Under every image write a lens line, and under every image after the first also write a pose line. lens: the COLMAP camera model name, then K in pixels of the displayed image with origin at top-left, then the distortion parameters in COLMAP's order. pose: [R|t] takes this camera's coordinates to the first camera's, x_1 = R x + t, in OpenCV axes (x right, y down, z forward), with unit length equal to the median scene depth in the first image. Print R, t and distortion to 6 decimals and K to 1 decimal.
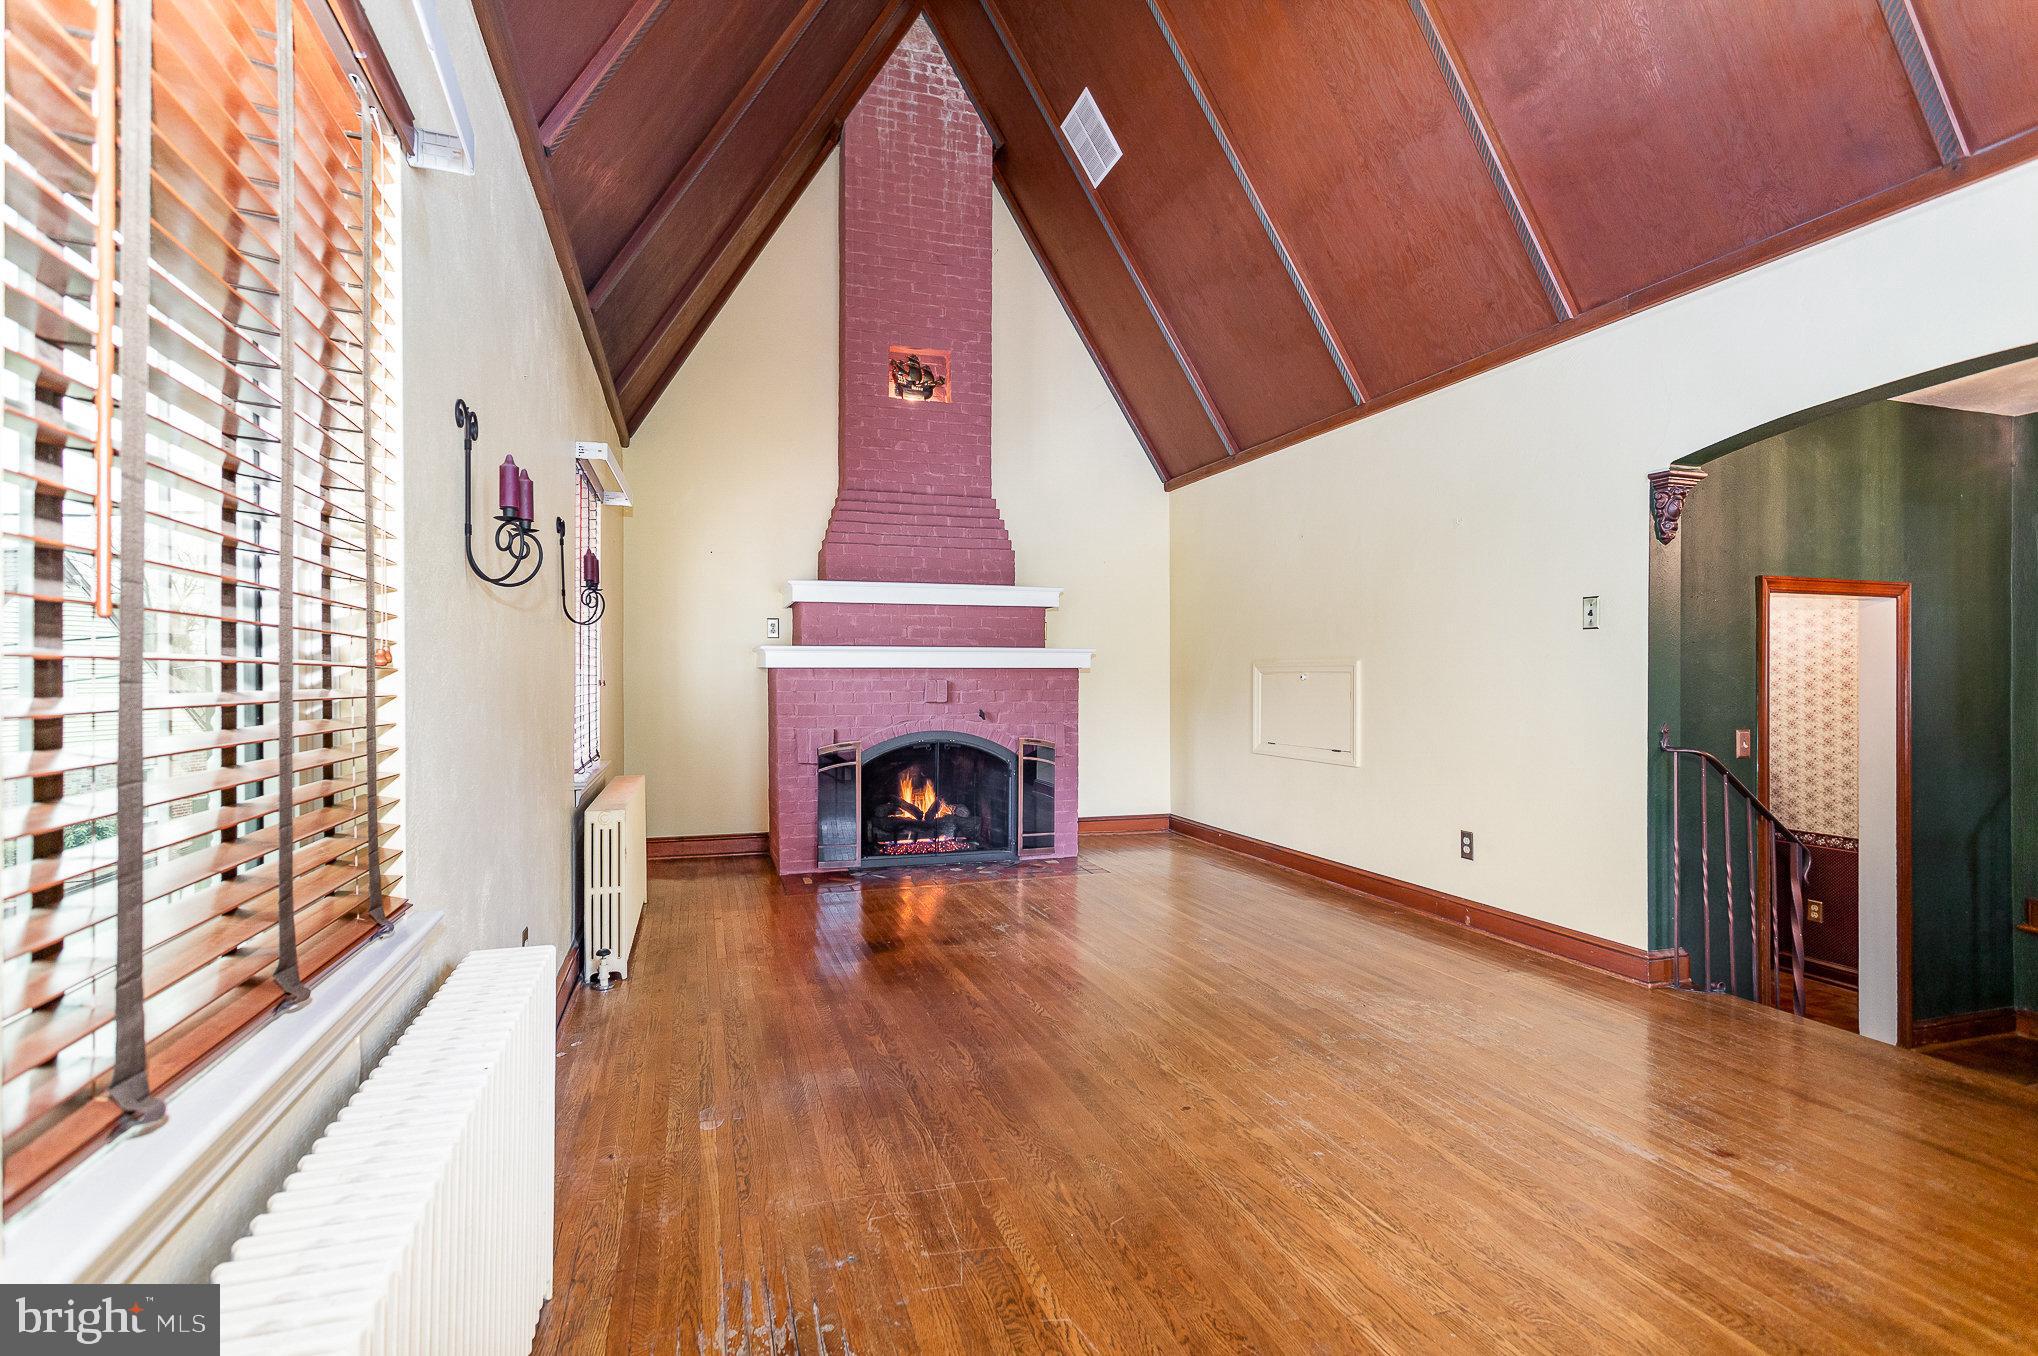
lens RADIAL K [[963.2, 0, 1019.0], [0, 963.2, 678.0], [0, 0, 1]] dist [0.000203, 0.000007]
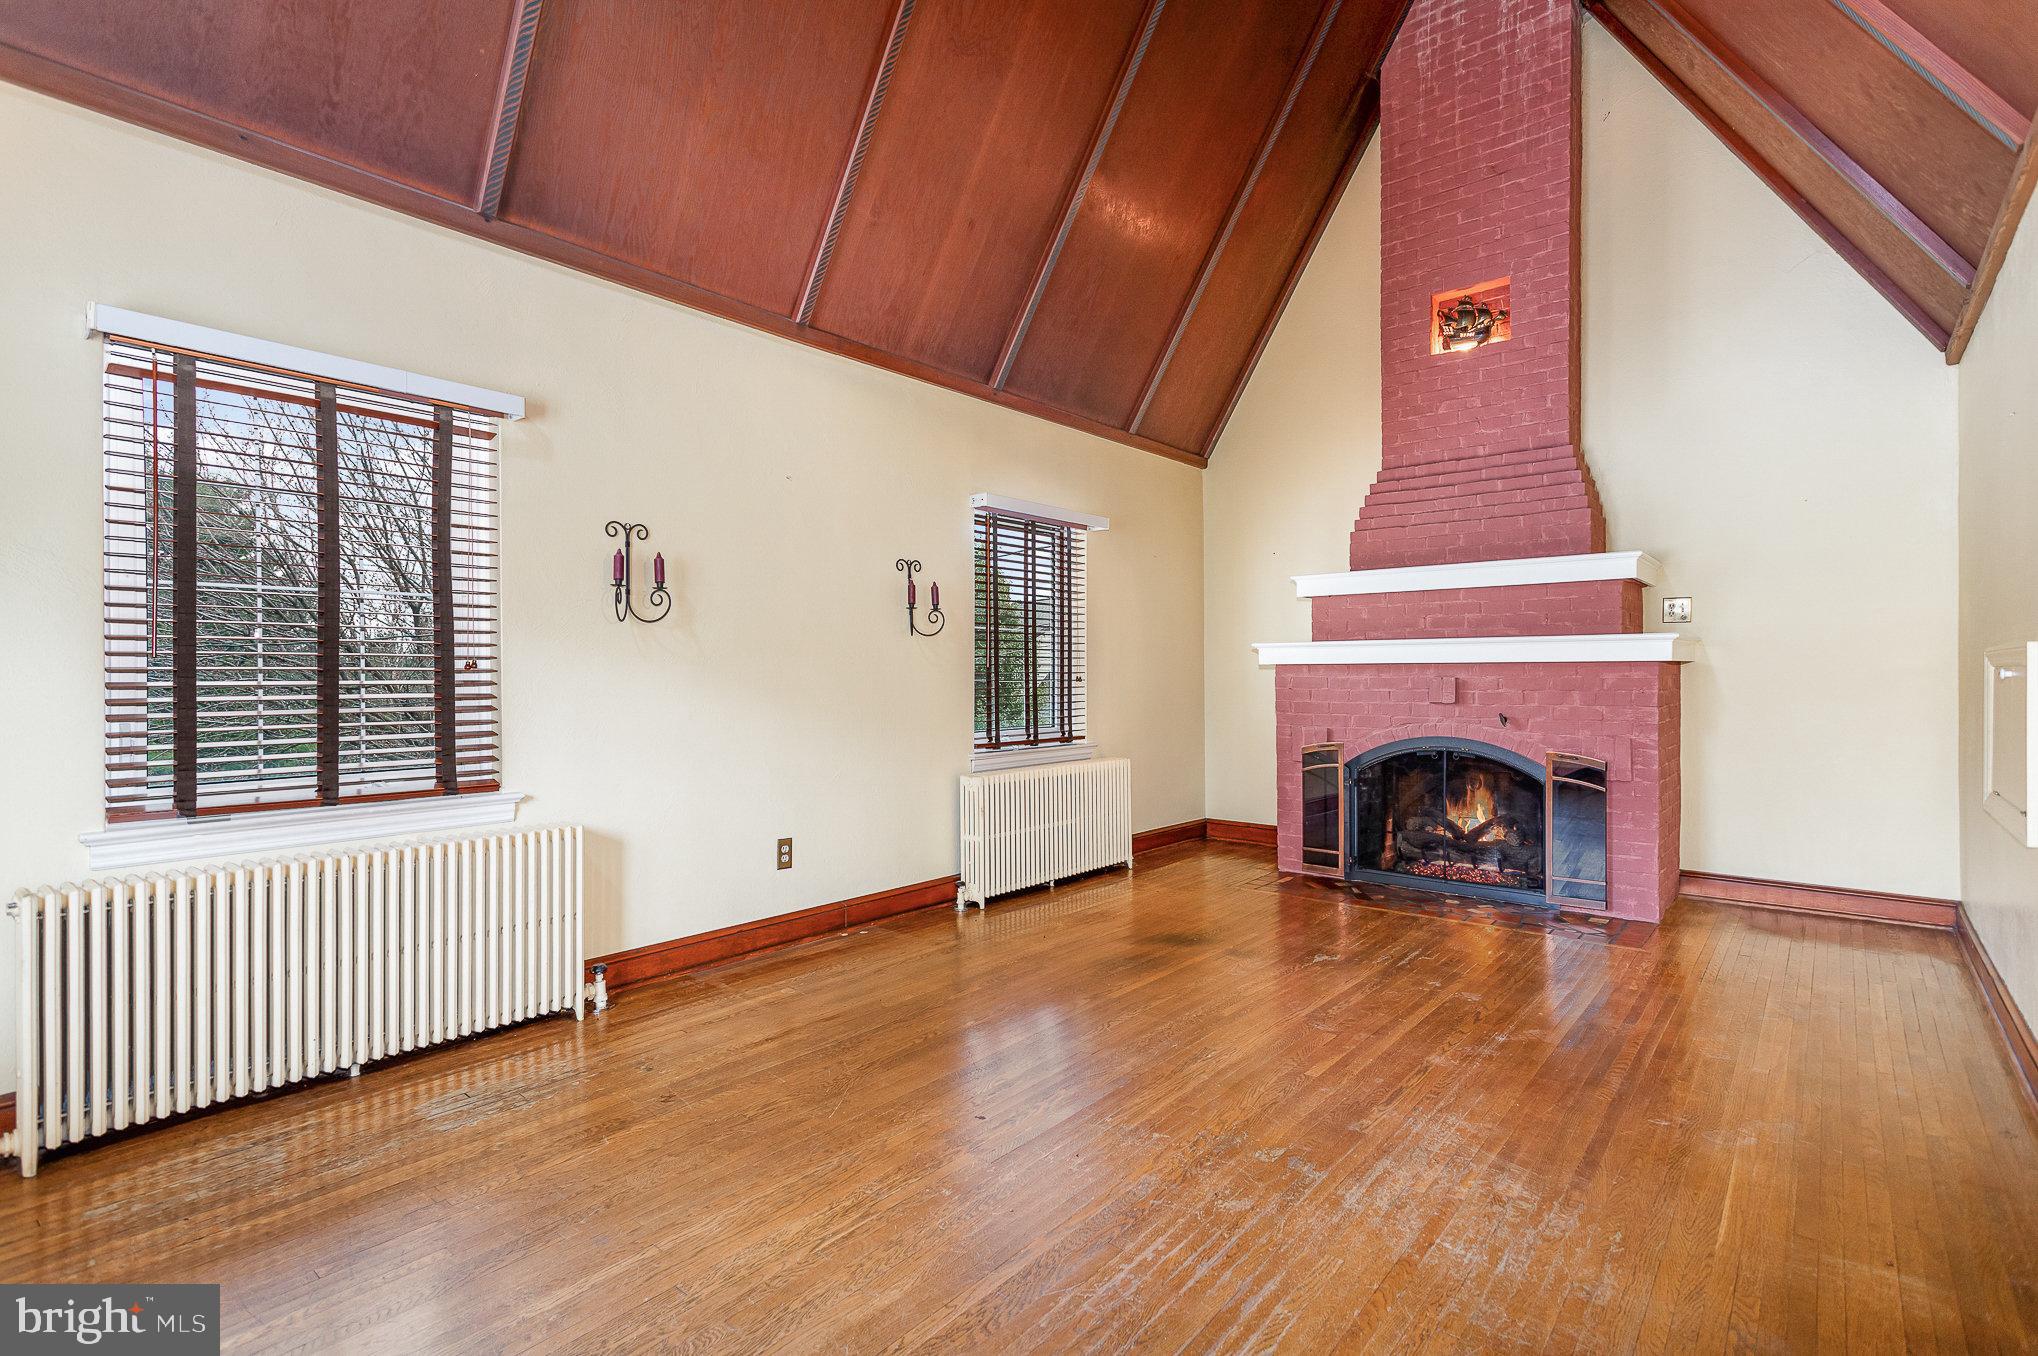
lens RADIAL K [[978.0, 0, 1033.2], [0, 978.0, 683.8], [0, 0, 1]] dist [0.000613, -0.000004]
pose [[0.526008, 0.008757, -0.850435, 0.450161], [0.000867, 0.999941, 0.010833, -0.001896], [0.850479, -0.006436, 0.525969, 0.227407]]
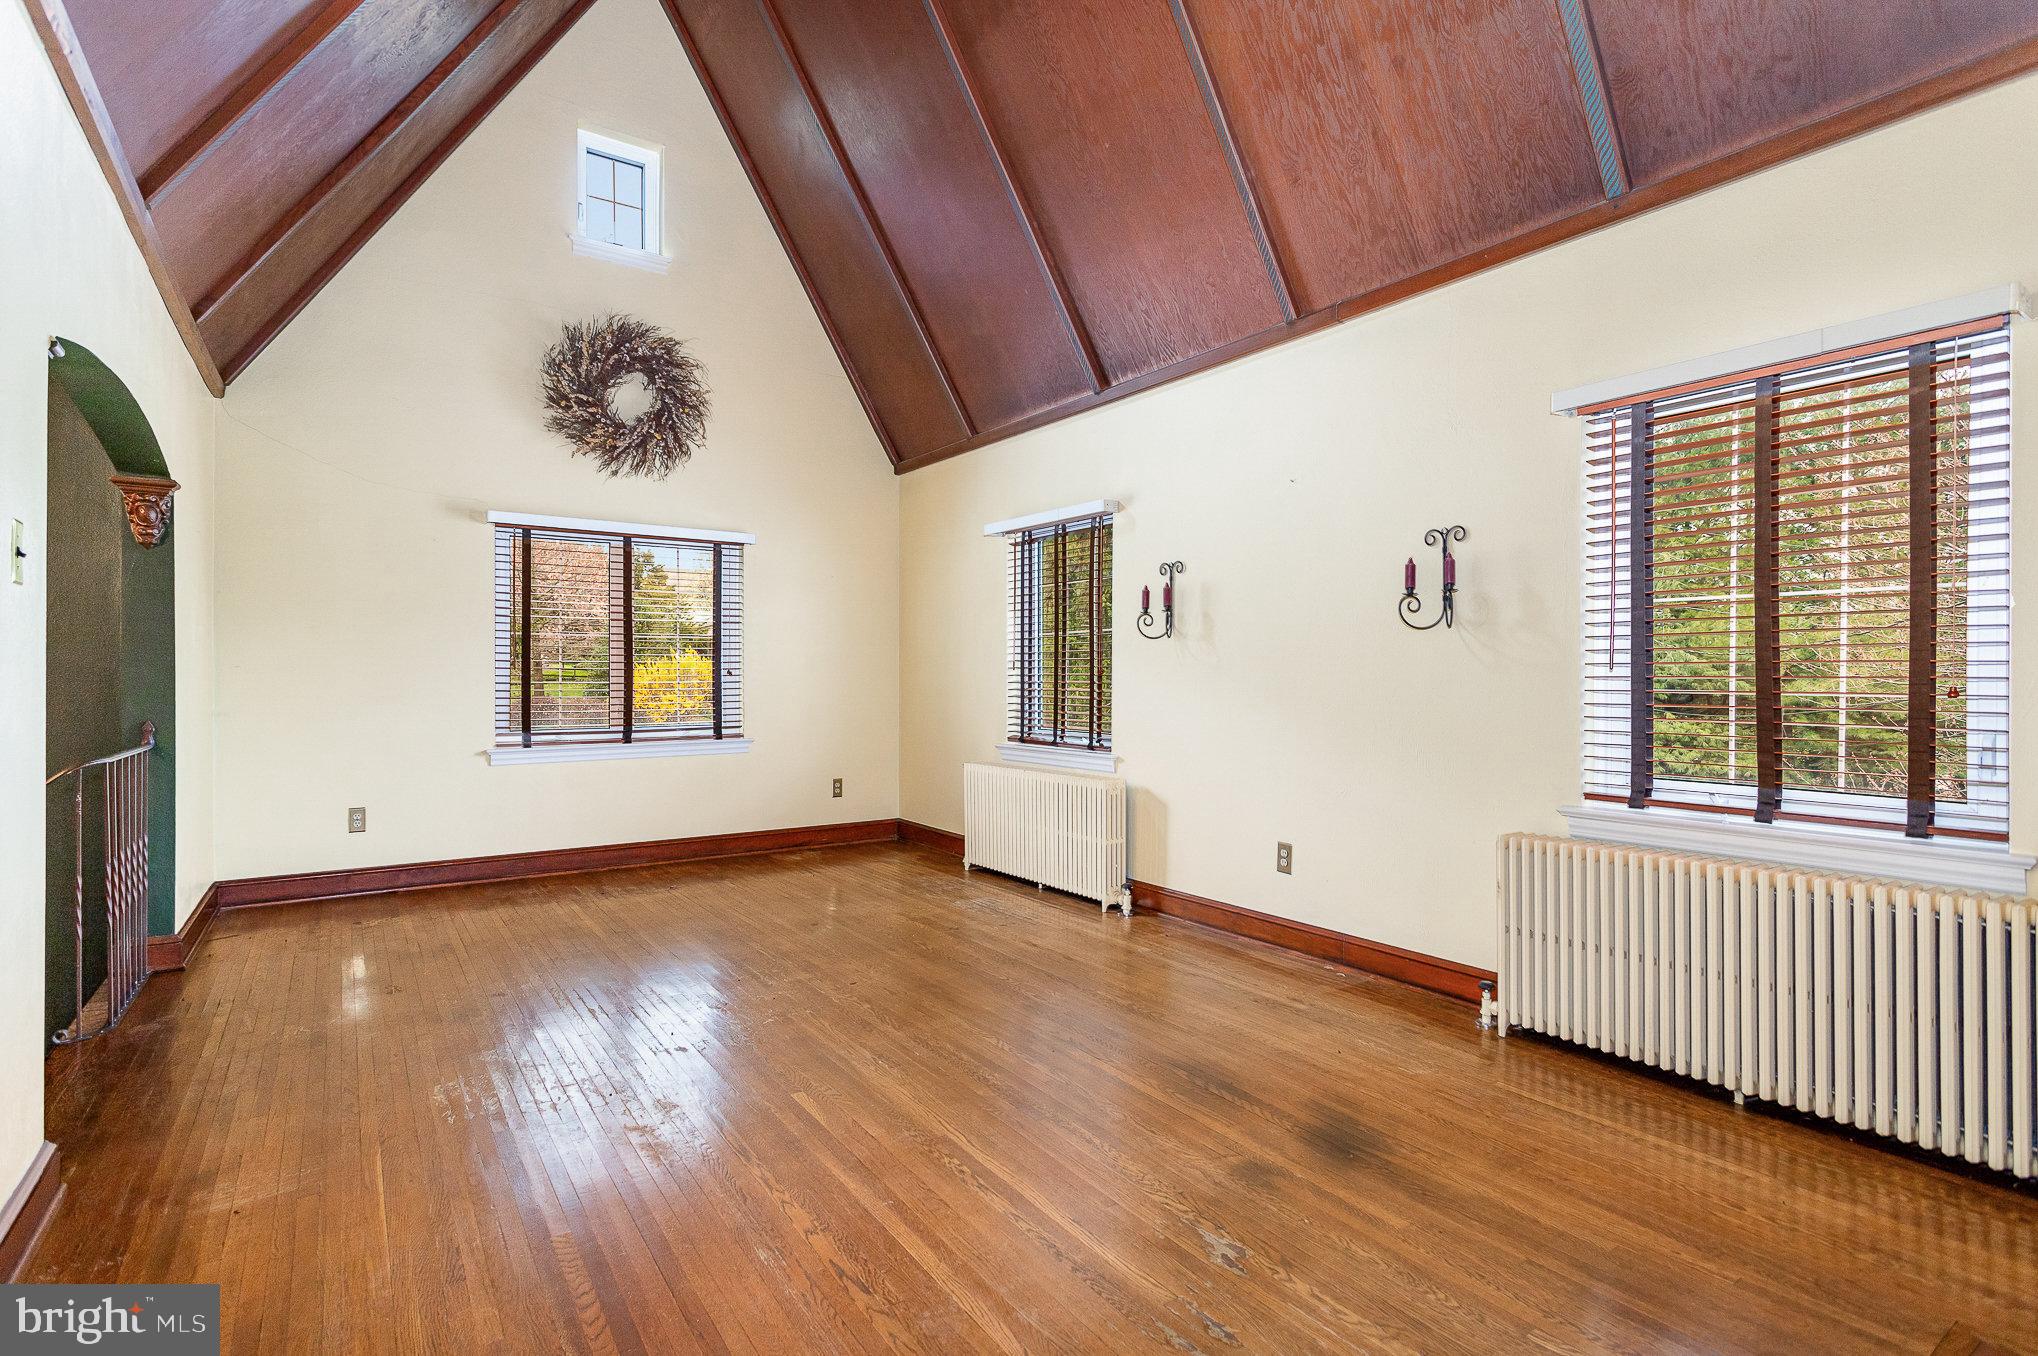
lens RADIAL K [[980.9, 0, 1000.0], [0, 980.9, 679.9], [0, 0, 1]] dist [0.025651, -0.000067]
pose [[-0.966430, -0.009972, -0.256738, 0.146562], [-0.010109, 0.999949, -0.000788, 0.002459], [0.256733, 0.001834, -0.966481, 1.054229]]
